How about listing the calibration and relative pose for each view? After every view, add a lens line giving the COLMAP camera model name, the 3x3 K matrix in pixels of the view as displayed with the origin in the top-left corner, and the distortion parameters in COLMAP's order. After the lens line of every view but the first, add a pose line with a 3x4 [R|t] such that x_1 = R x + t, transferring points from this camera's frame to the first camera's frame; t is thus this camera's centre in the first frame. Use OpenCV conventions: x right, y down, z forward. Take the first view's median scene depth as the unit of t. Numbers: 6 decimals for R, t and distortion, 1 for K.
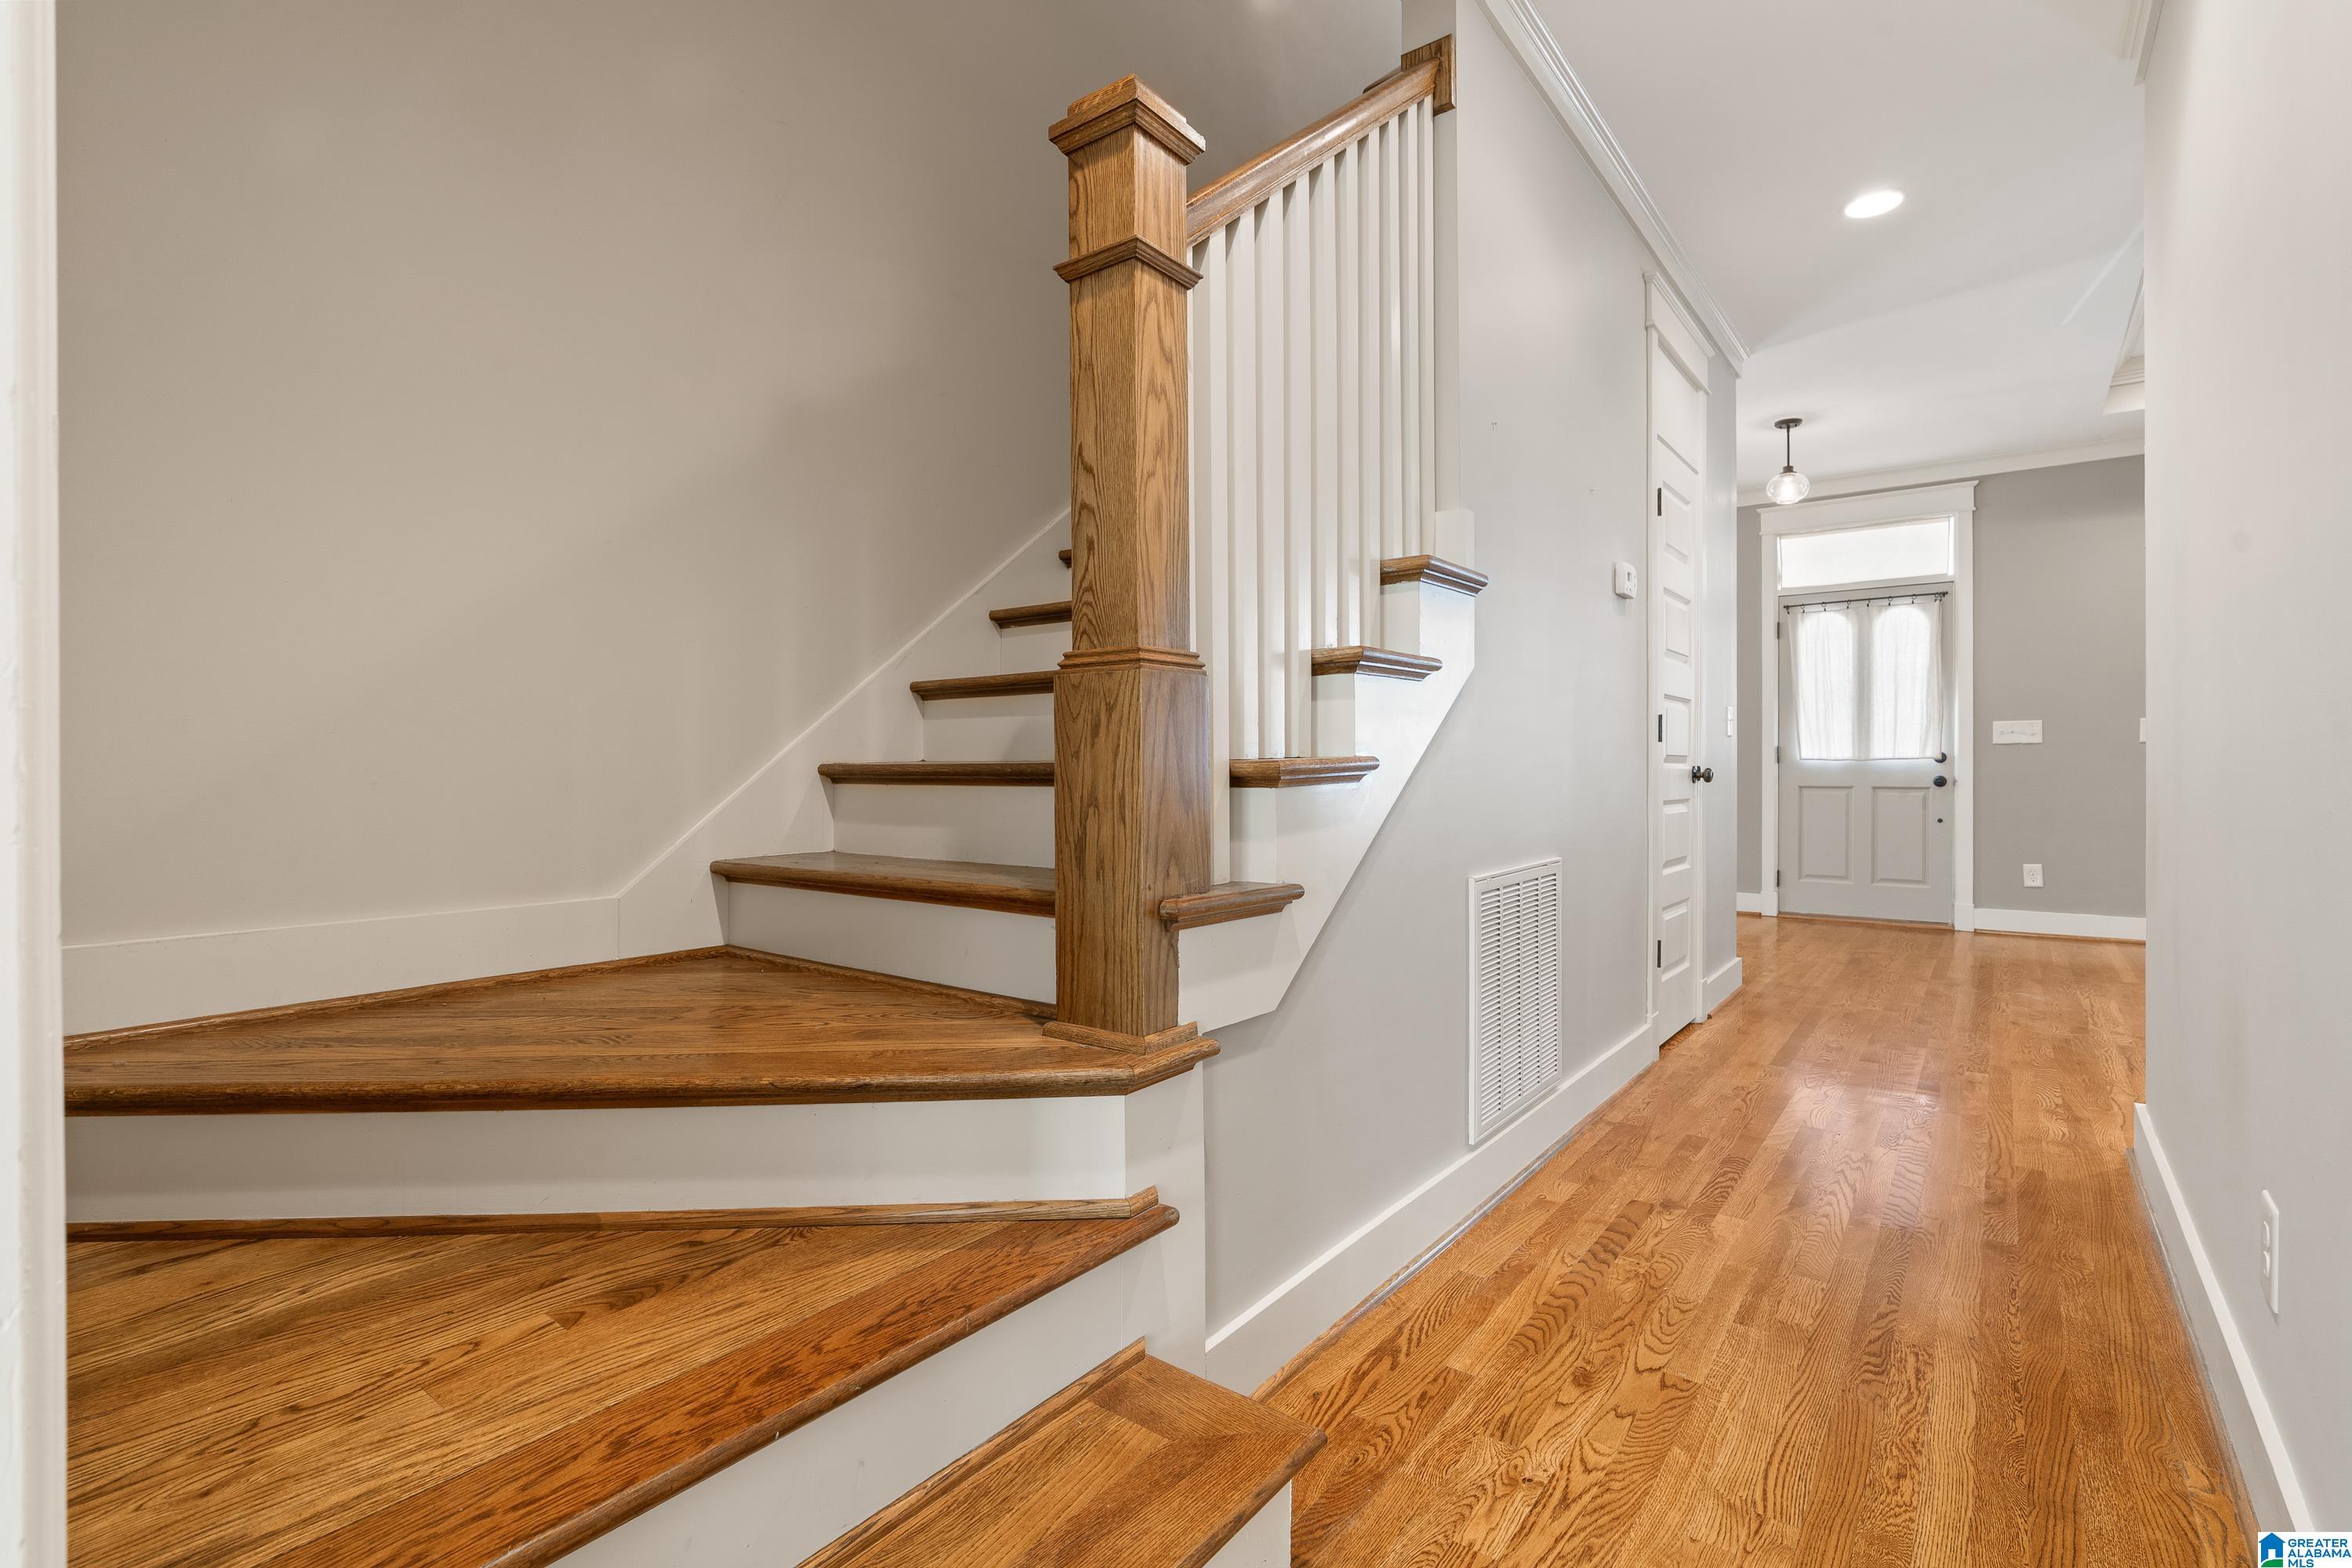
lens RADIAL K [[1091.2, 0, 1176.3], [0, 1091.2, 776.2], [0, 0, 1]] dist [-0.008802, 0.001367]
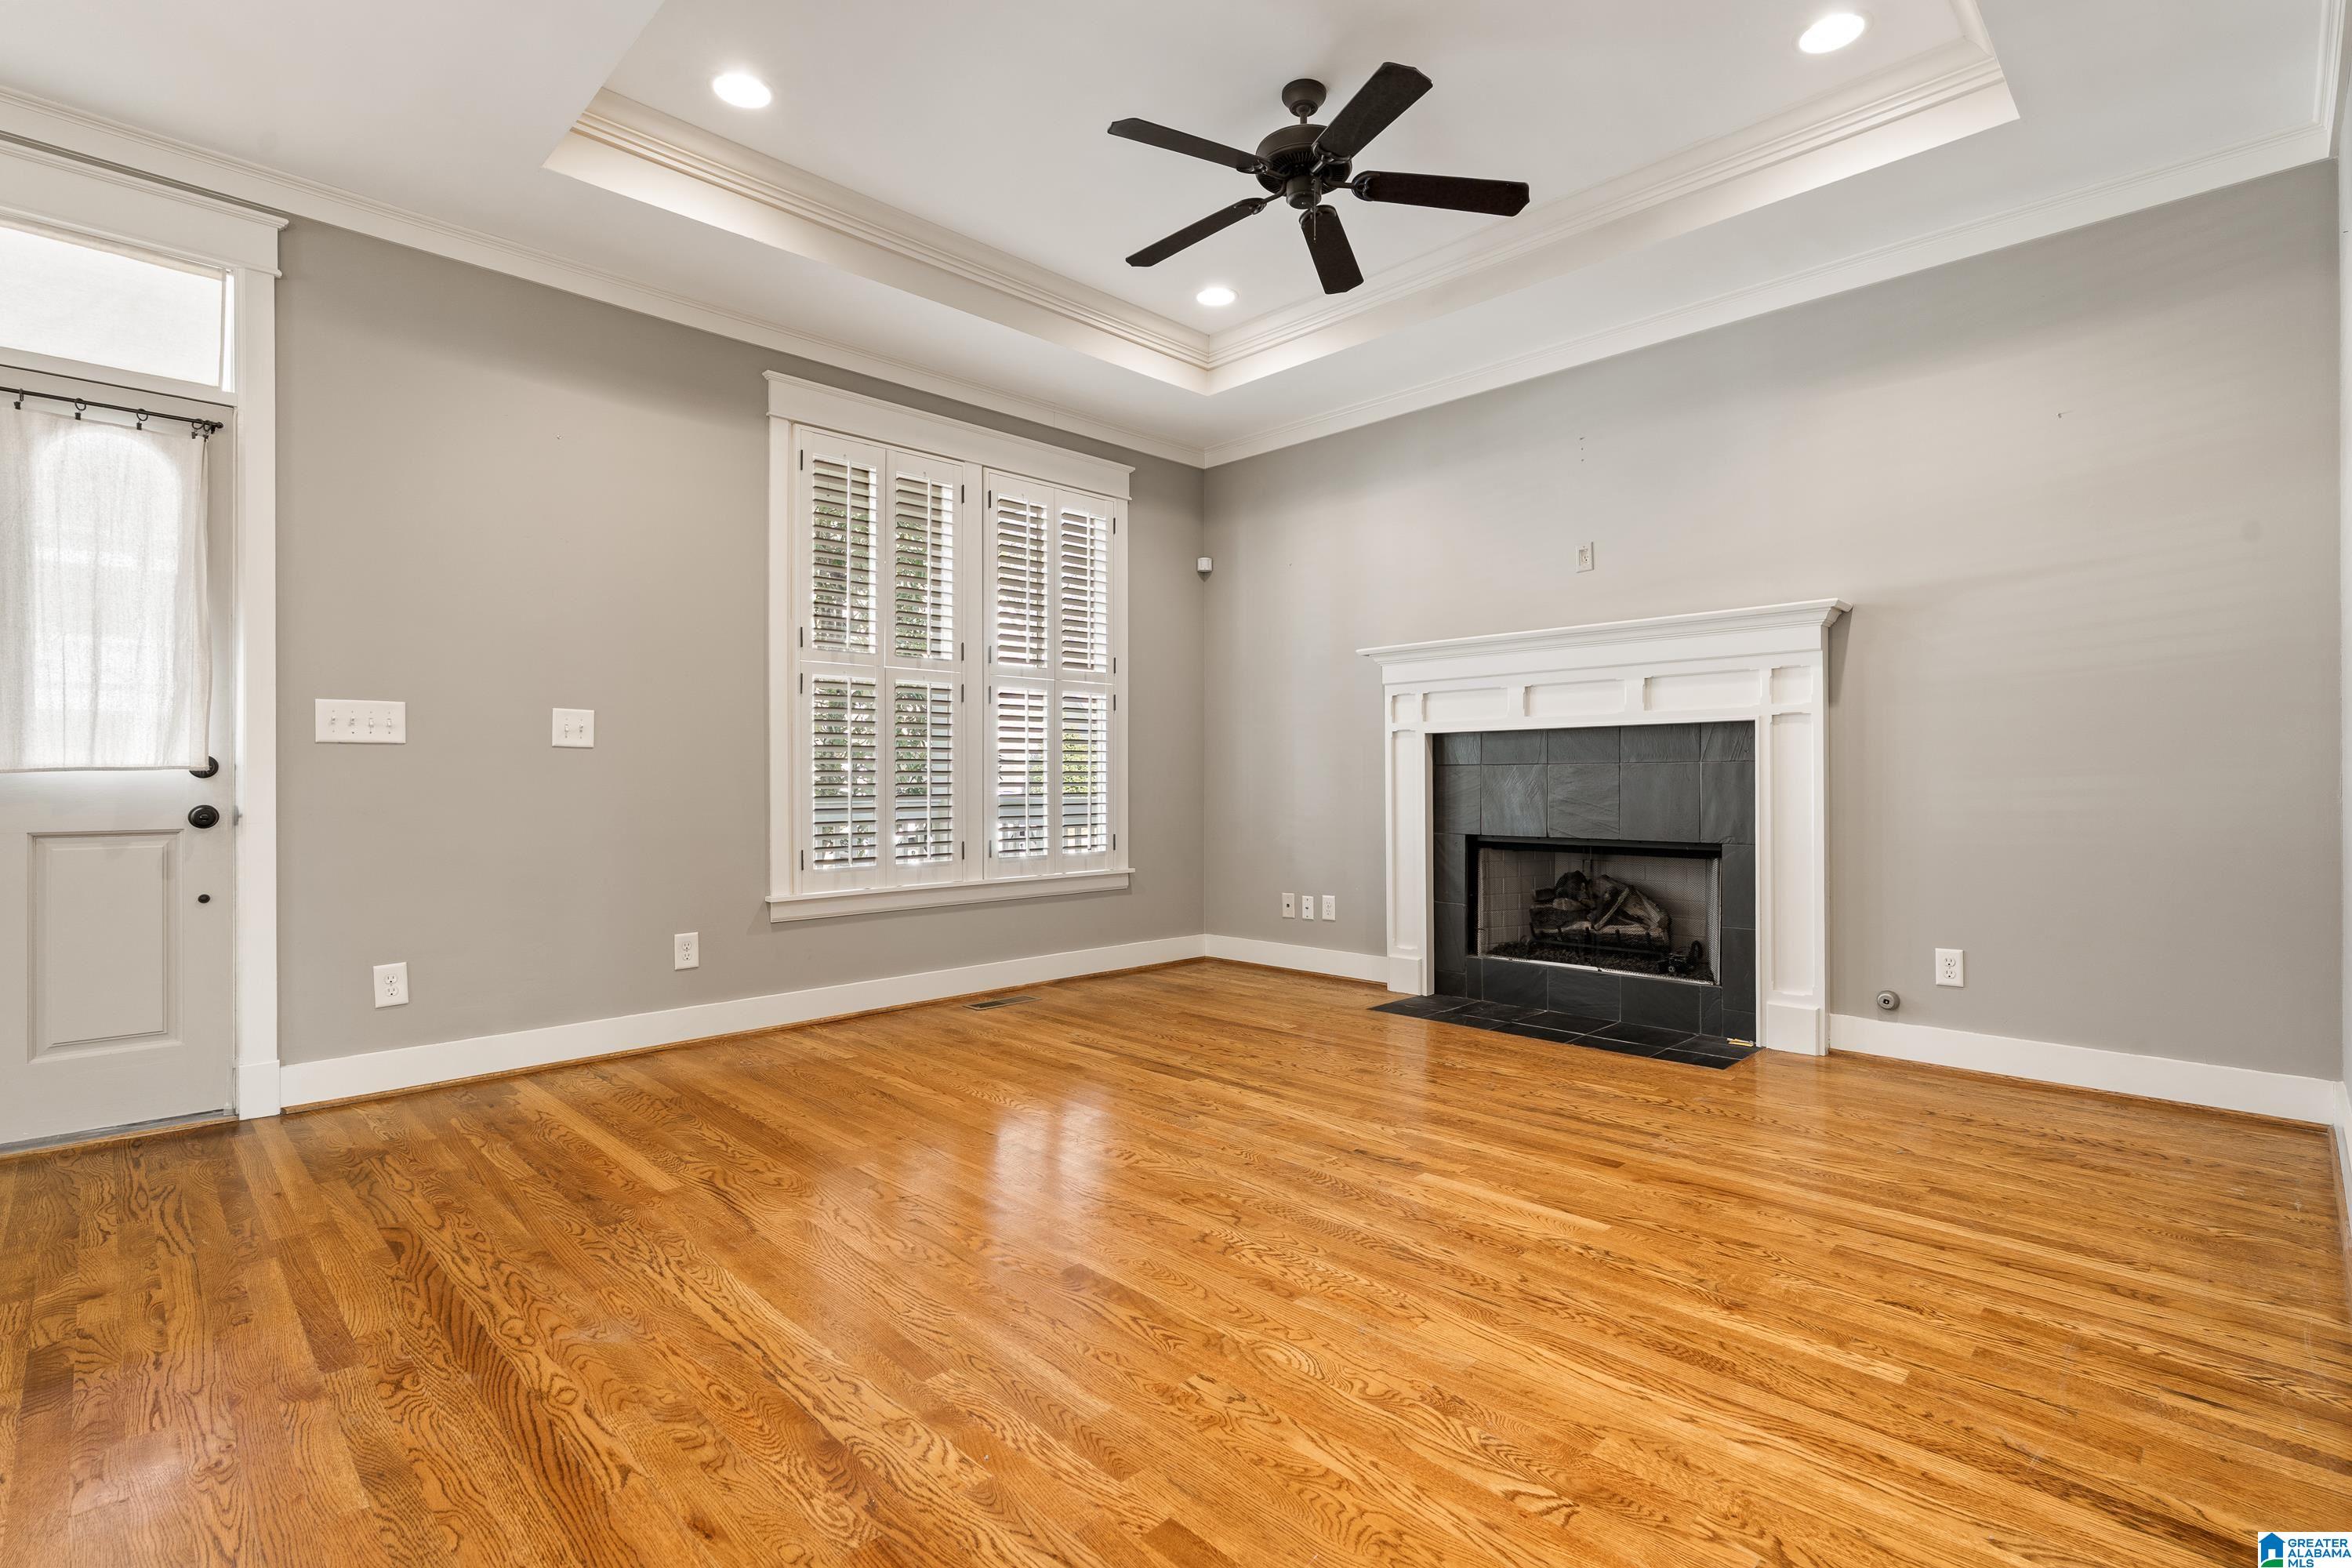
lens RADIAL K [[1091.2, 0, 1183.3], [0, 1091.2, 781.0], [0, 0, 1]] dist [-0.008802, 0.001367]
pose [[0.126934, -0.000025, 0.991911, 0.287676], [0.006167, 0.999981, -0.000764, -0.008105], [-0.991892, 0.006214, 0.126931, 0.517773]]
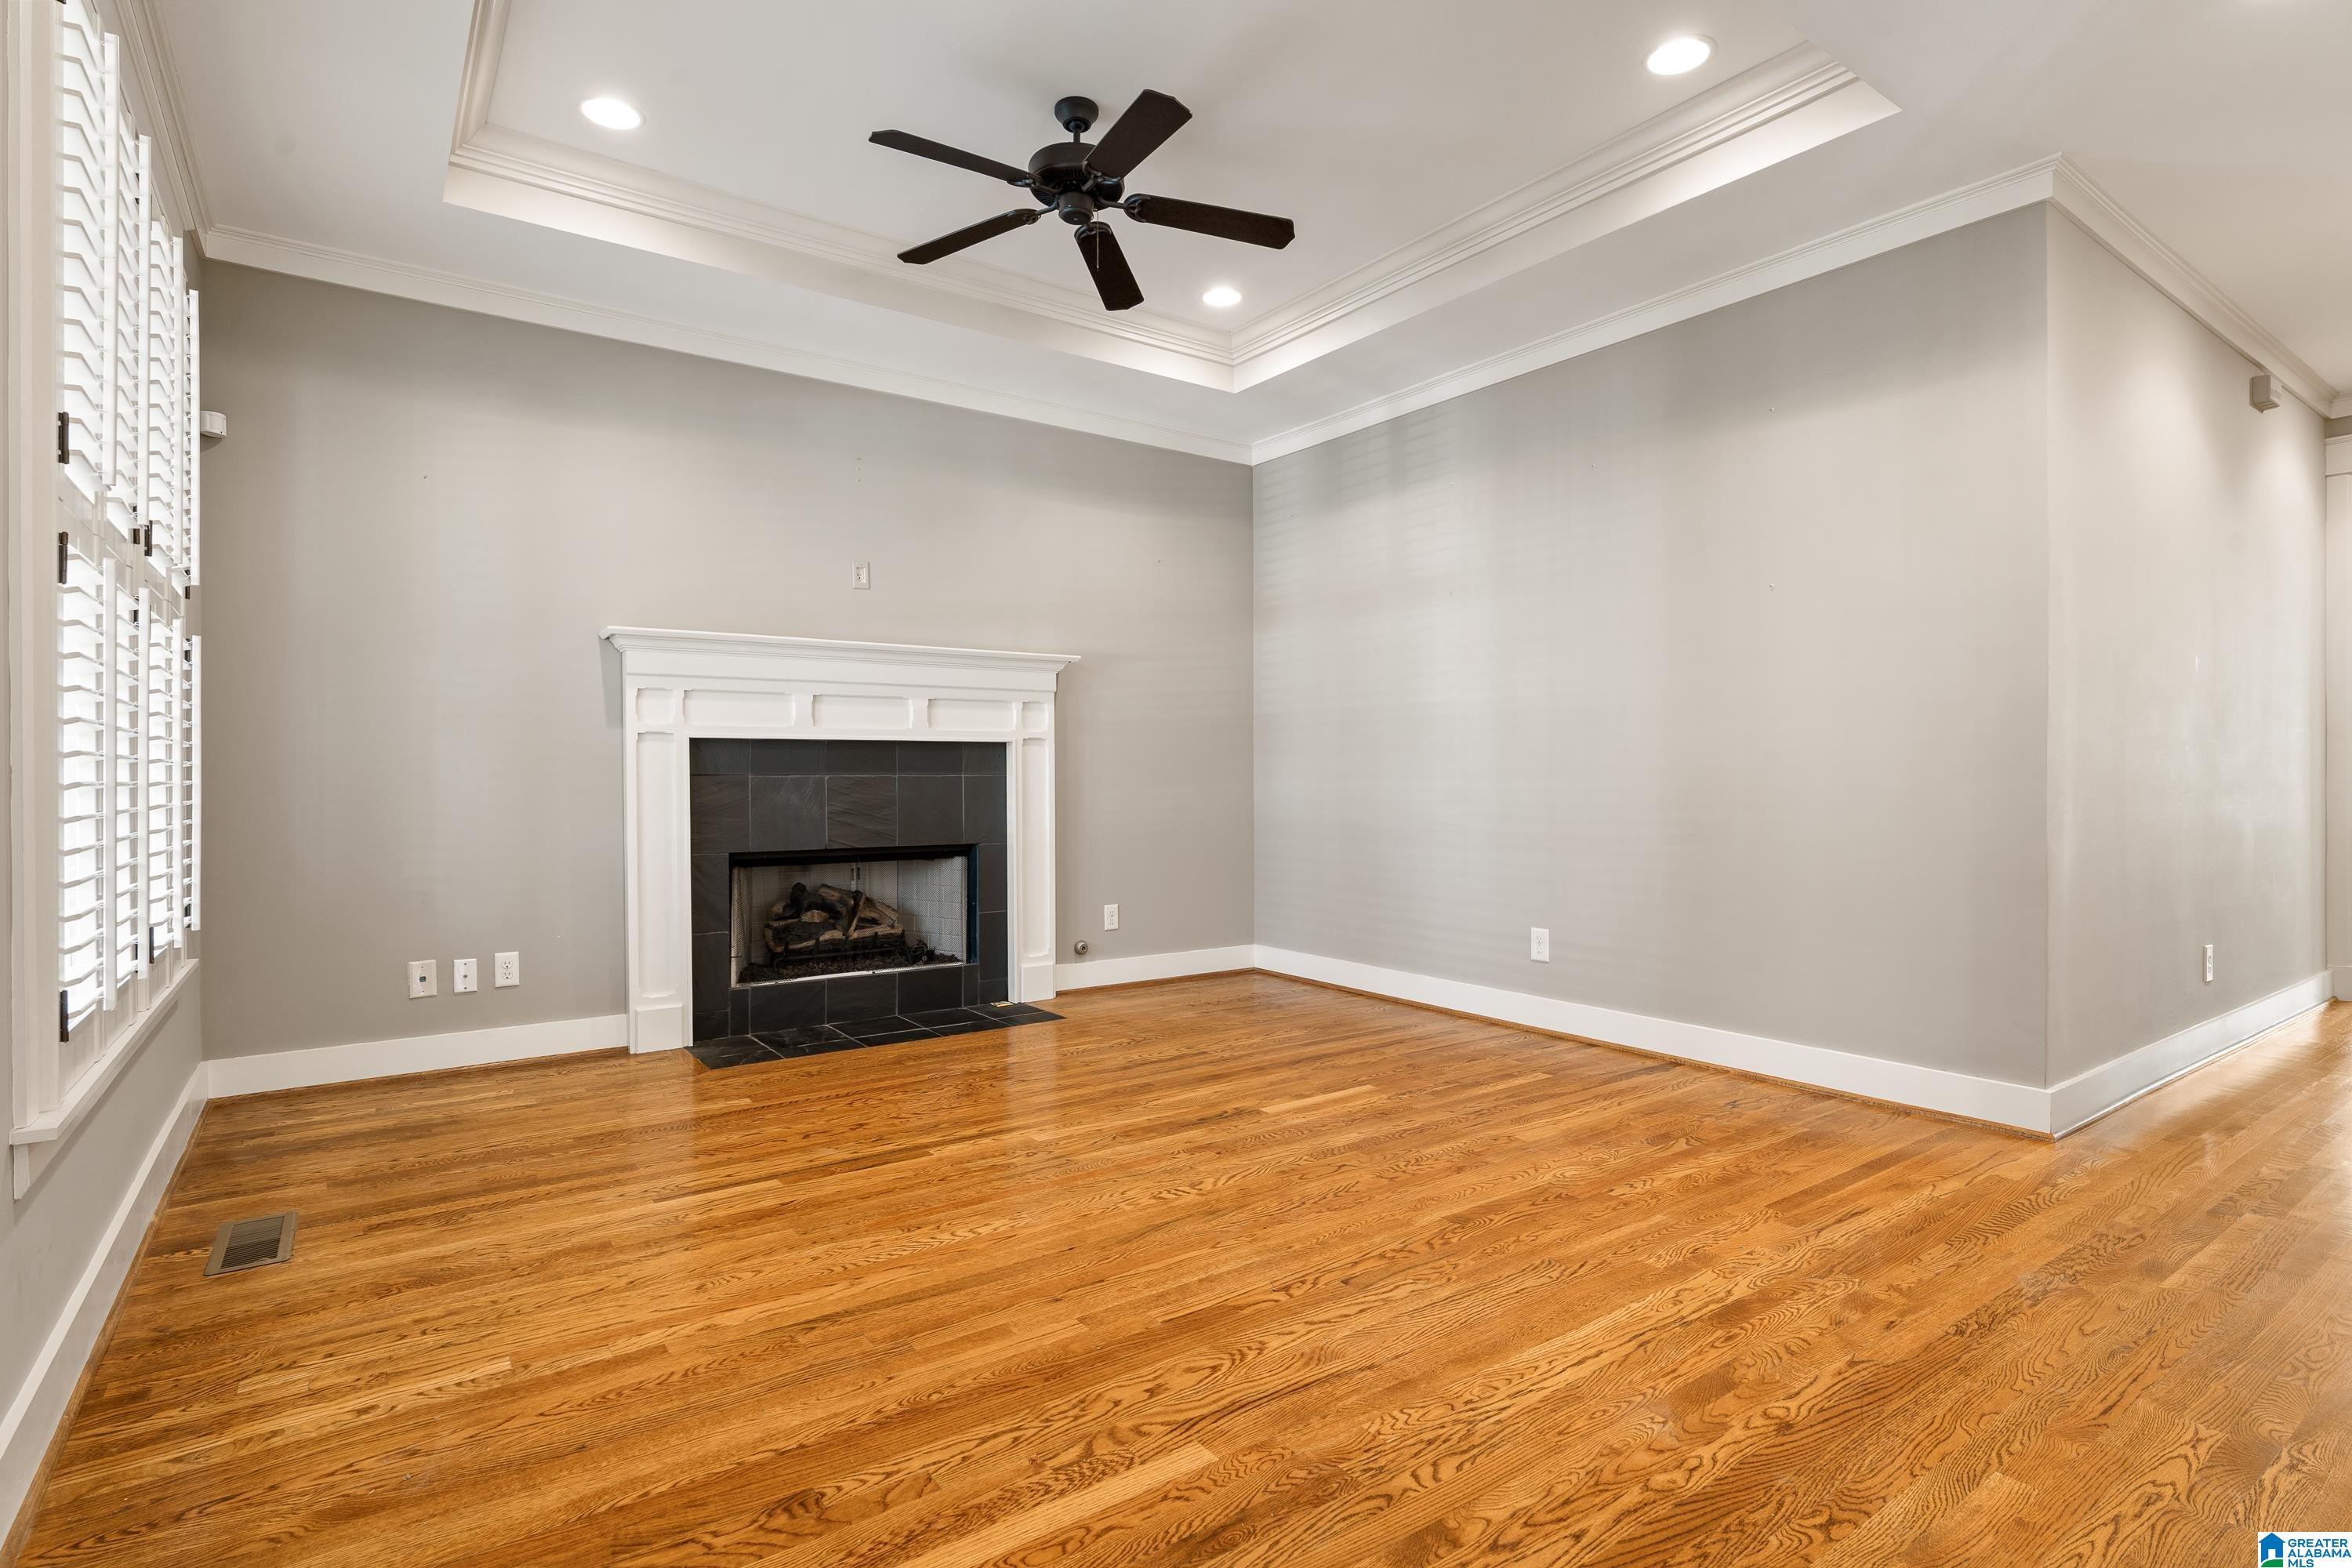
lens RADIAL K [[1148.3, 0, 1176.5], [0, 1148.3, 786.9], [0, 0, 1]] dist [-0.006544, 0.000585]
pose [[-0.955795, 0.000558, 0.294034, 0.339148], [0.003848, 0.999936, 0.010610, -0.009756], [-0.294010, 0.011273, -0.955736, 0.602363]]
